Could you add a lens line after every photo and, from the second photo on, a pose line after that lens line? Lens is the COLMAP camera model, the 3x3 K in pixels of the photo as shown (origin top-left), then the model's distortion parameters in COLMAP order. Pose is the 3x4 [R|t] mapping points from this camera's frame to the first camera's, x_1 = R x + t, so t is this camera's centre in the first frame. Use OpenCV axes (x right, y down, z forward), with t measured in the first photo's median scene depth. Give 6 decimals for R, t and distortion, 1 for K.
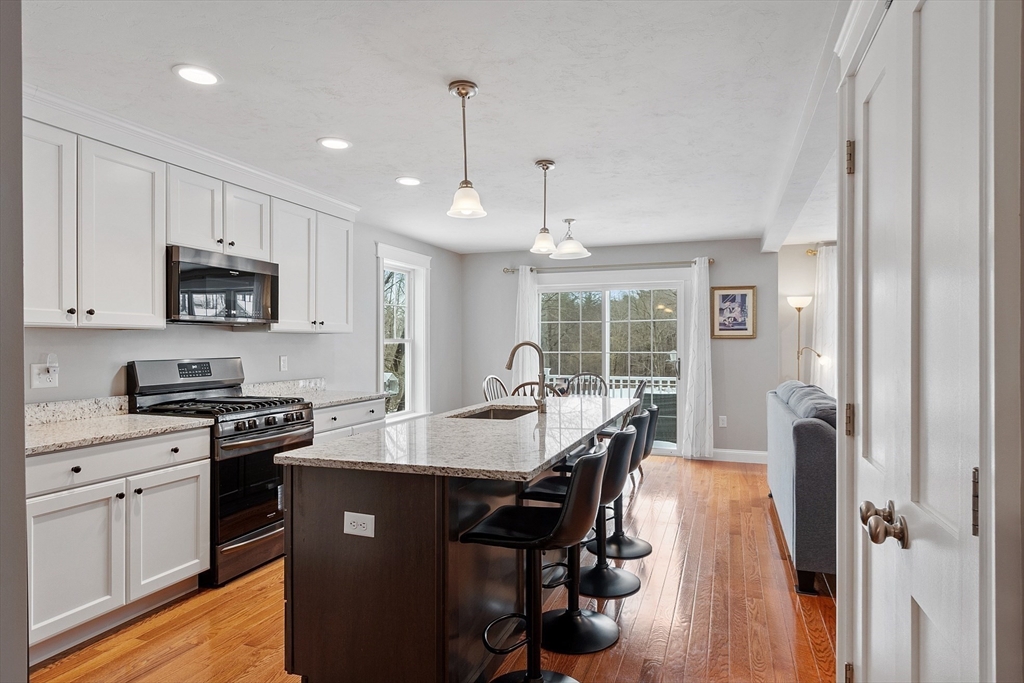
lens RADIAL K [[623.5, 0, 510.2], [0, 623.5, 348.7], [0, 0, 1]] dist [-0.004938, -0.003097]
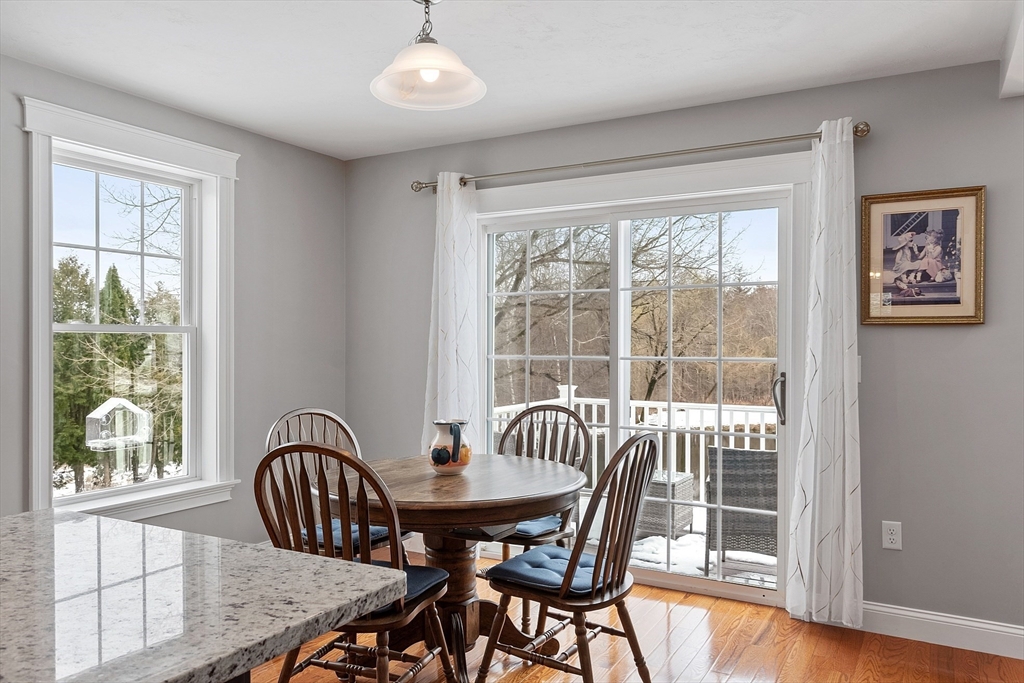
lens RADIAL K [[716.3, 0, 523.0], [0, 716.3, 345.5], [0, 0, 1]] dist [-0.003118, -0.001628]
pose [[0.986539, 0.005497, -0.163433, 0.185105], [-0.005526, 0.999985, 0.000276, -0.002323], [0.163432, 0.000631, 0.986554, 0.515741]]
